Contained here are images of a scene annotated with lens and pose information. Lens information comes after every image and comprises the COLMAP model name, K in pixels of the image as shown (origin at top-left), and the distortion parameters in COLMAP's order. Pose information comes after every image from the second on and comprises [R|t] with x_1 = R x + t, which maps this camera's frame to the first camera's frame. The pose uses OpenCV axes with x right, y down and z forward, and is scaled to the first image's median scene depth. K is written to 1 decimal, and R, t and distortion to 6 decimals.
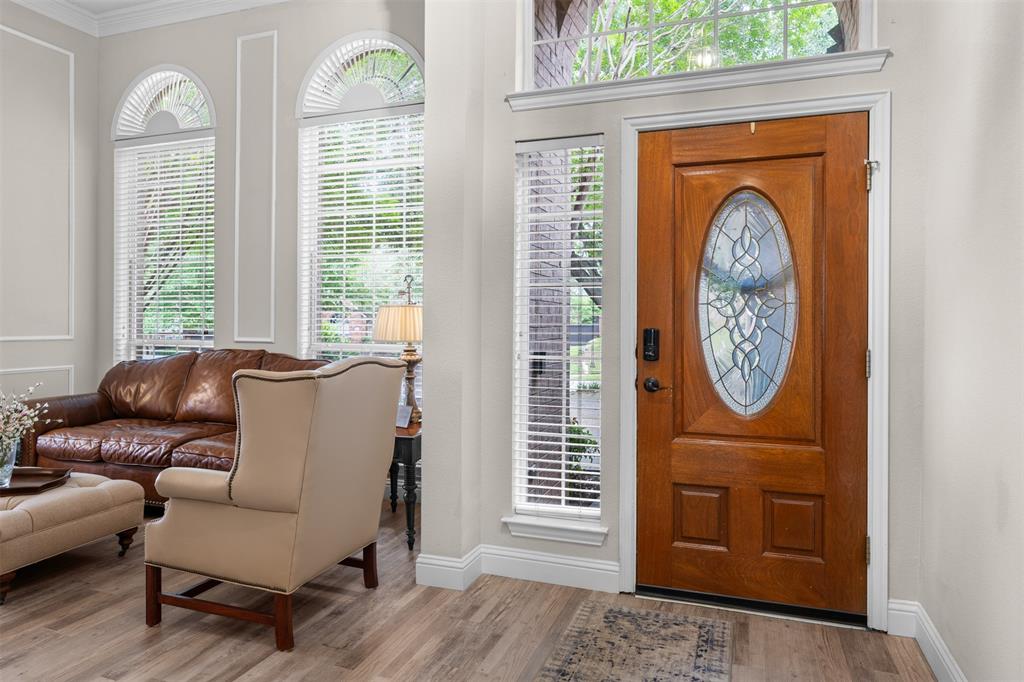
lens RADIAL K [[658.2, 0, 500.2], [0, 658.2, 323.1], [0, 0, 1]] dist [0.004614, 0.000957]
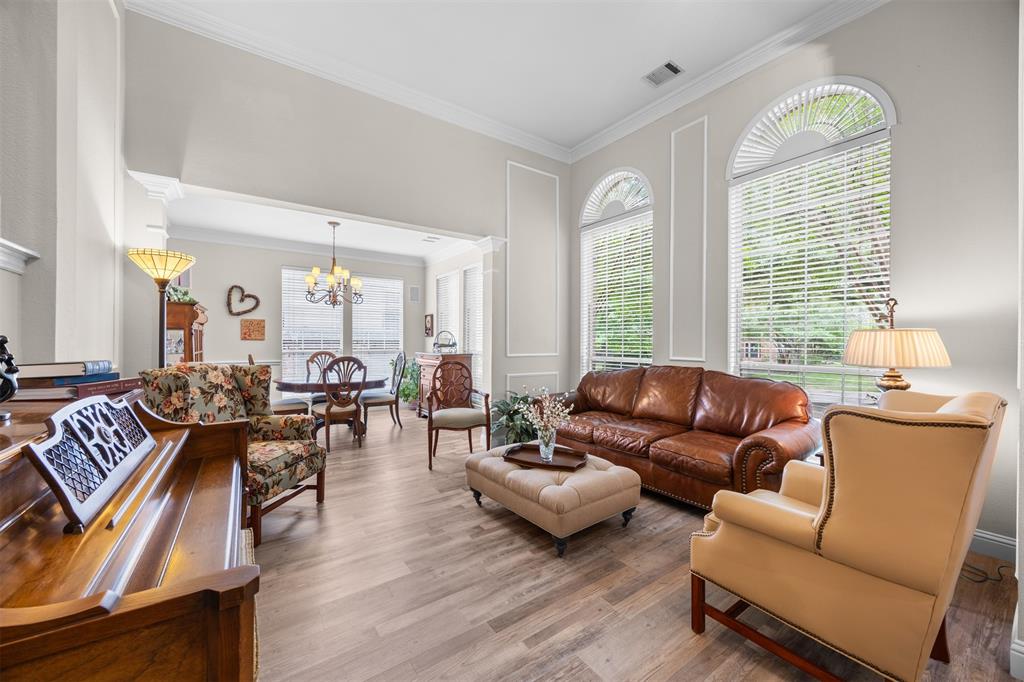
lens RADIAL K [[394.0, 0, 510.9], [0, 394.0, 342.4], [0, 0, 1]] dist [0.010033, 0.000792]
pose [[0.826491, -0.000136, -0.562950, -0.239706], [-0.001242, 0.999997, -0.002064, -0.005511], [0.562949, 0.002405, 0.826488, 0.171976]]
